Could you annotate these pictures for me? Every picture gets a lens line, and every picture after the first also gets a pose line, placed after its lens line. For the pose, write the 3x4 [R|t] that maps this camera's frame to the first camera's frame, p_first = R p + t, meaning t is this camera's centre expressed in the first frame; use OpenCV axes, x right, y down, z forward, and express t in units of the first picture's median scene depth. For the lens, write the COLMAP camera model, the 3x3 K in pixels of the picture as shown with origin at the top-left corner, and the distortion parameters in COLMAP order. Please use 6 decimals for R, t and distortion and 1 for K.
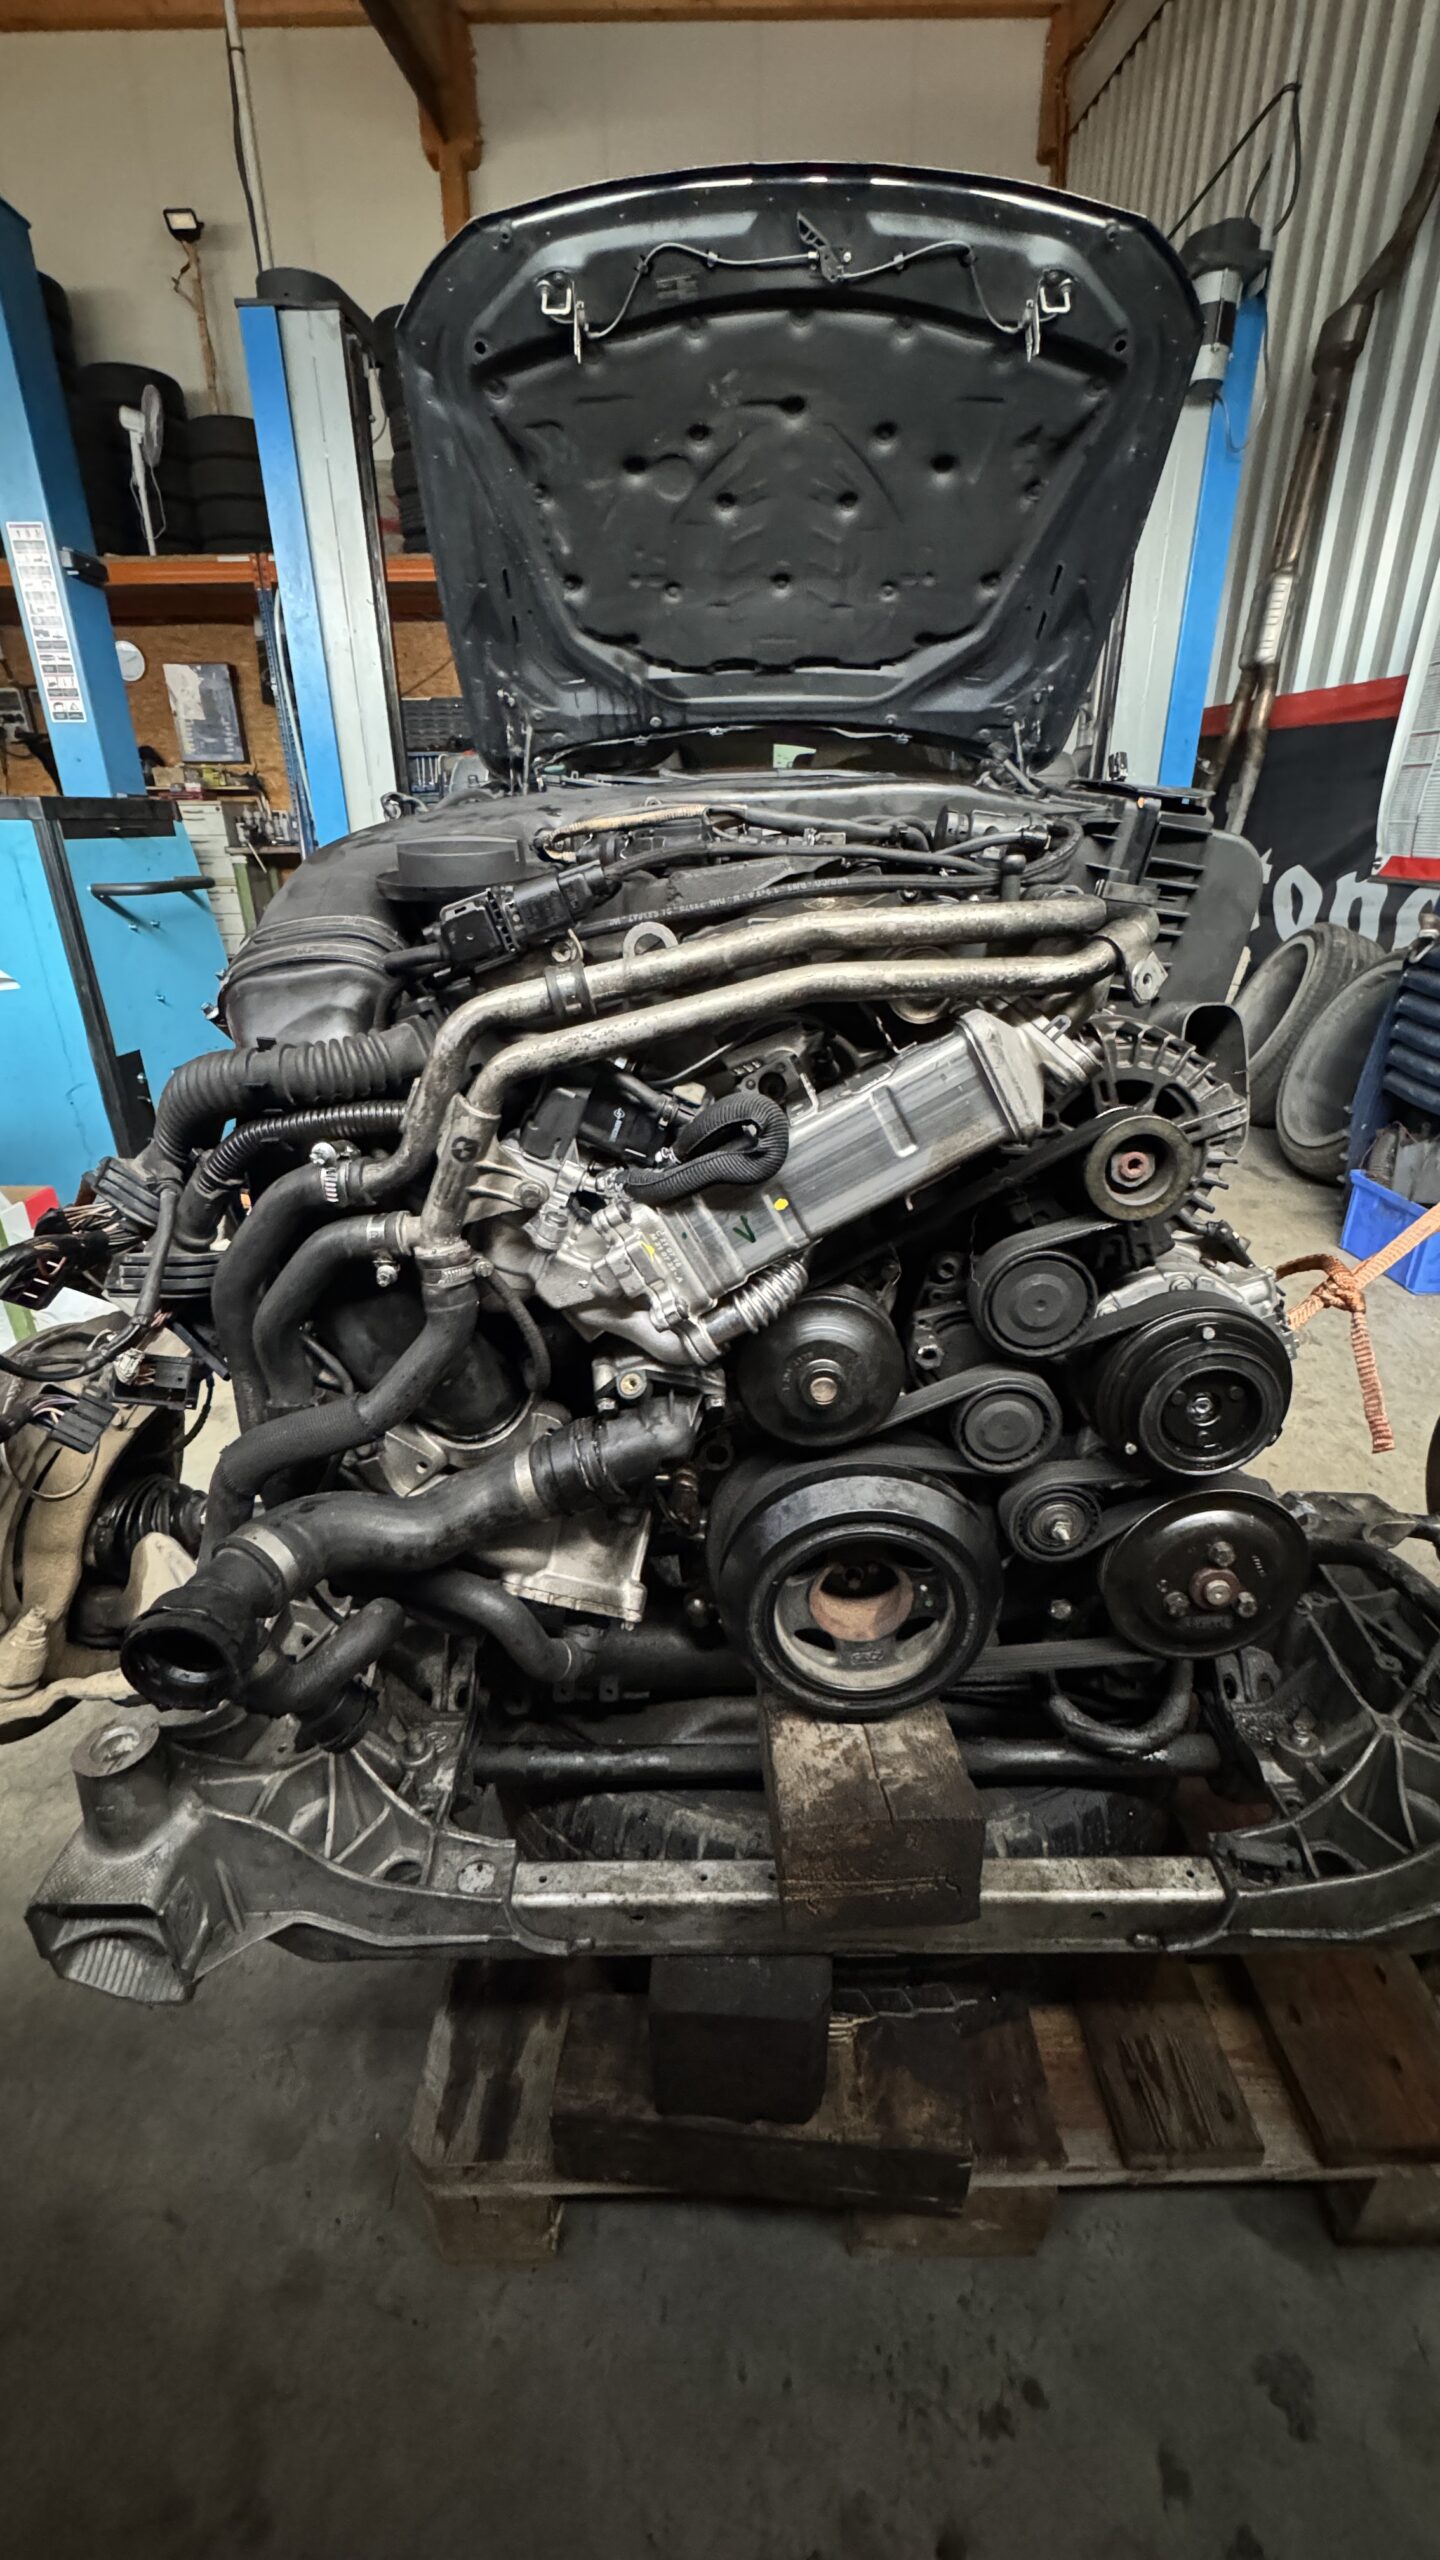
lens RADIAL K [[1018.7, 0, 719.5], [0, 1018.7, 1276.6], [0, 0, 1]] dist [-0.003182, -0.001475]
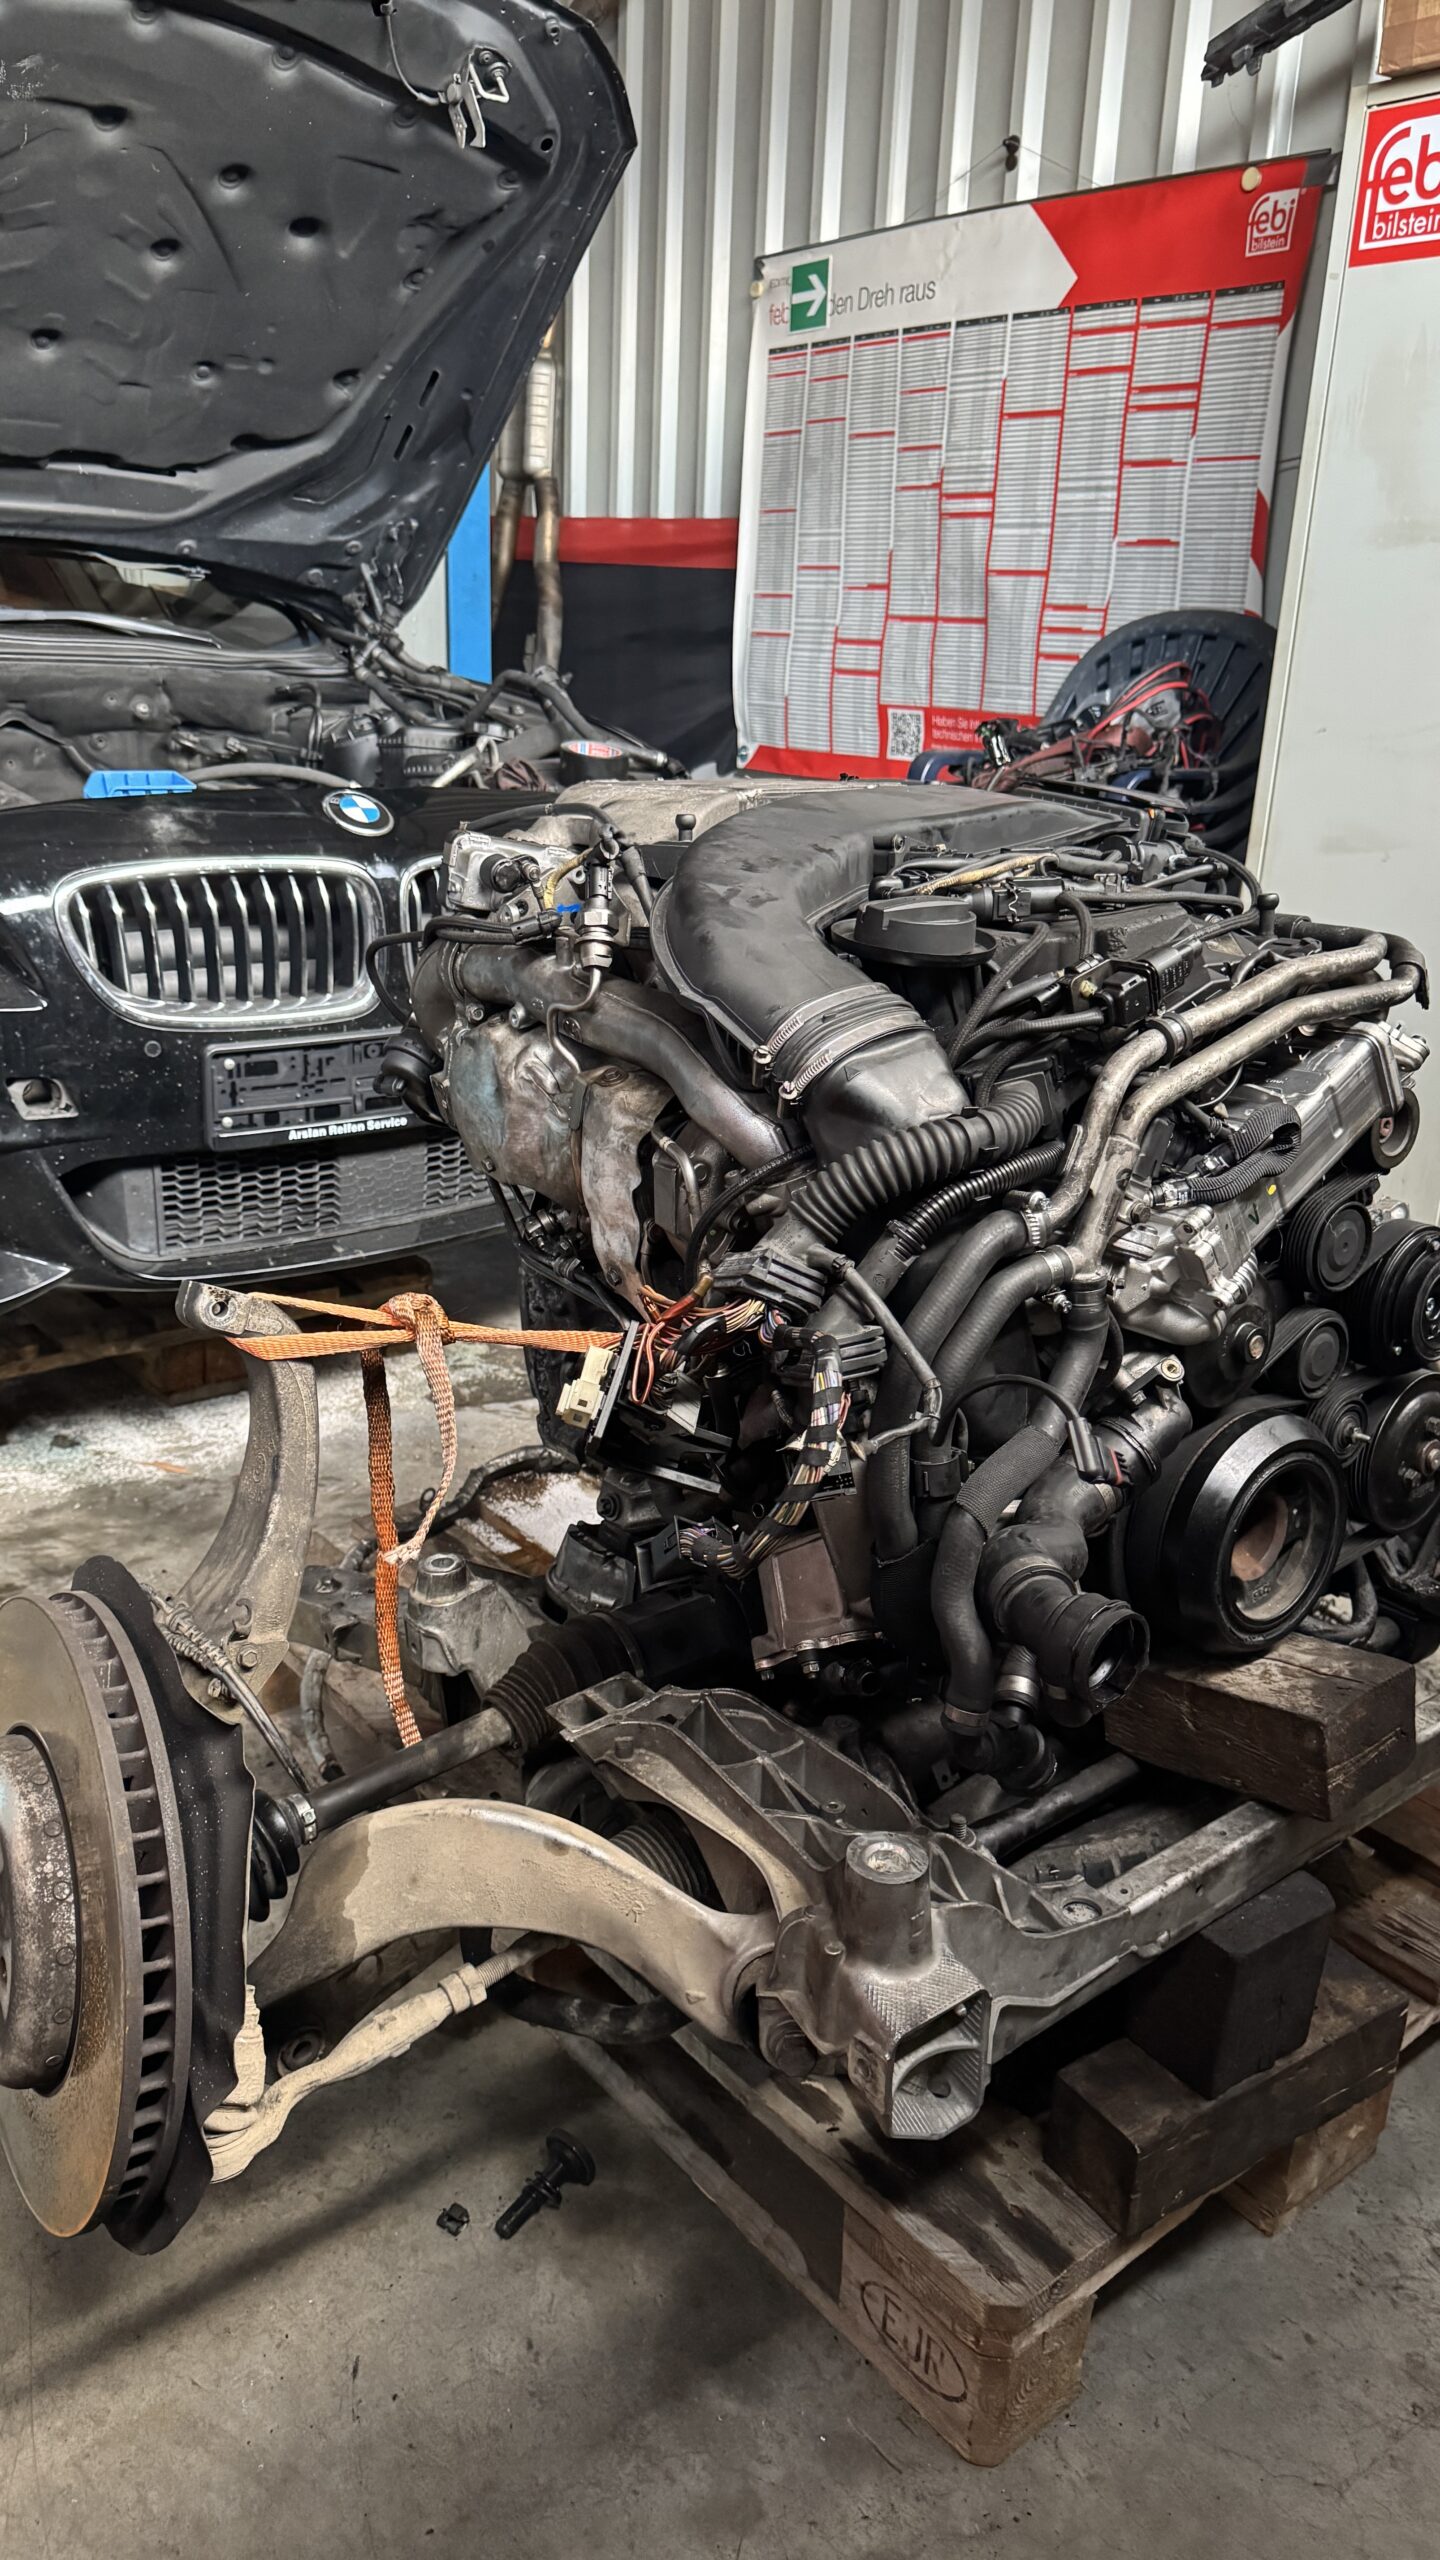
lens RADIAL K [[1841.6, 0, 722.5], [0, 1841.6, 1282.1], [0, 0, 1]] dist [-0.008218, -0.005285]
pose [[0.784284, -0.167059, 0.597487, -0.421715], [0.210781, 0.977528, -0.003360, -0.021853], [-0.583499, 0.128574, 0.801872, -0.088457]]
